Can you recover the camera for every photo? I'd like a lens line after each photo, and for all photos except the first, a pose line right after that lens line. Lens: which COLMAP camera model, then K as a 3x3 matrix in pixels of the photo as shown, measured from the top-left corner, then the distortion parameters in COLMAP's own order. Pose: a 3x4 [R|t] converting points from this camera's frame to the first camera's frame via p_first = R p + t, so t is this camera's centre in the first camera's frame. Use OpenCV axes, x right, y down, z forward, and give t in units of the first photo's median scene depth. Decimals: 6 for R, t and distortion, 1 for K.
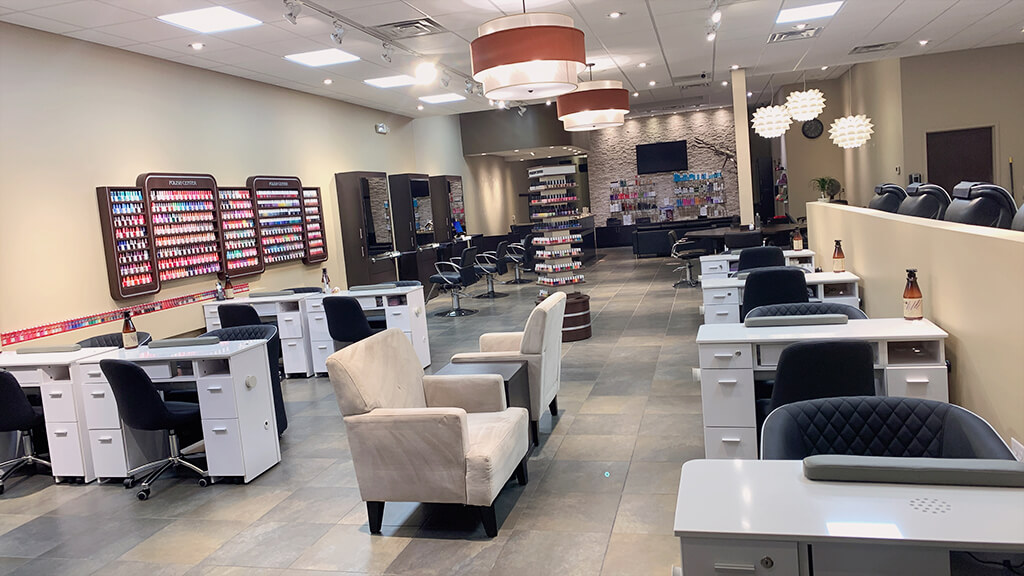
lens RADIAL K [[744.5, 0, 511.3], [0, 744.5, 286.2], [0, 0, 1]] dist [0.061530, -0.005204]
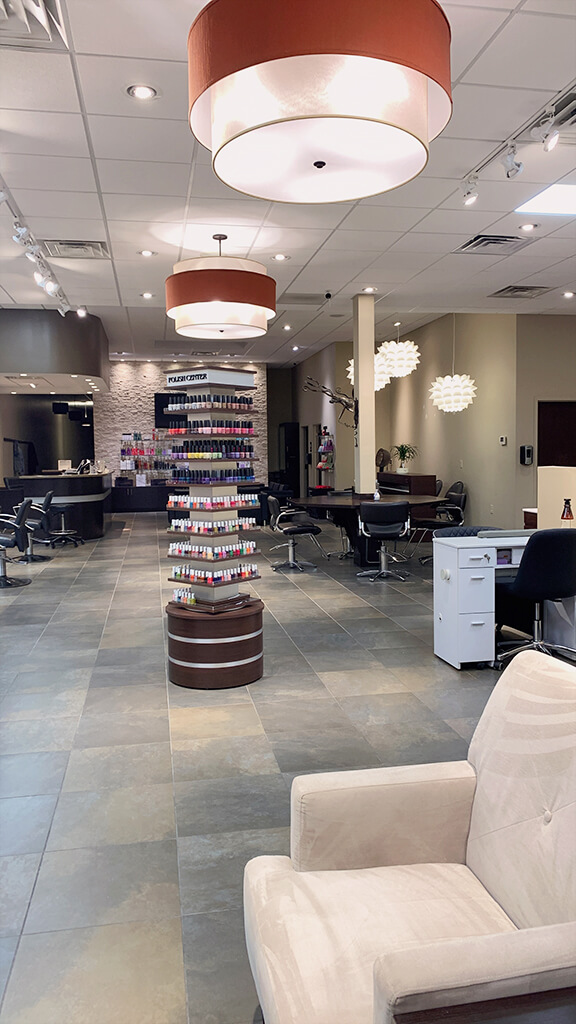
lens RADIAL K [[744.5, 0, 289.6], [0, 744.5, 506.0], [0, 0, 1]] dist [0.061530, -0.005204]
pose [[0.903198, 0.042331, 0.427132, -0.092320], [-0.016023, 0.997757, -0.065001, -0.016596], [-0.428925, 0.051865, 0.901850, 0.333279]]
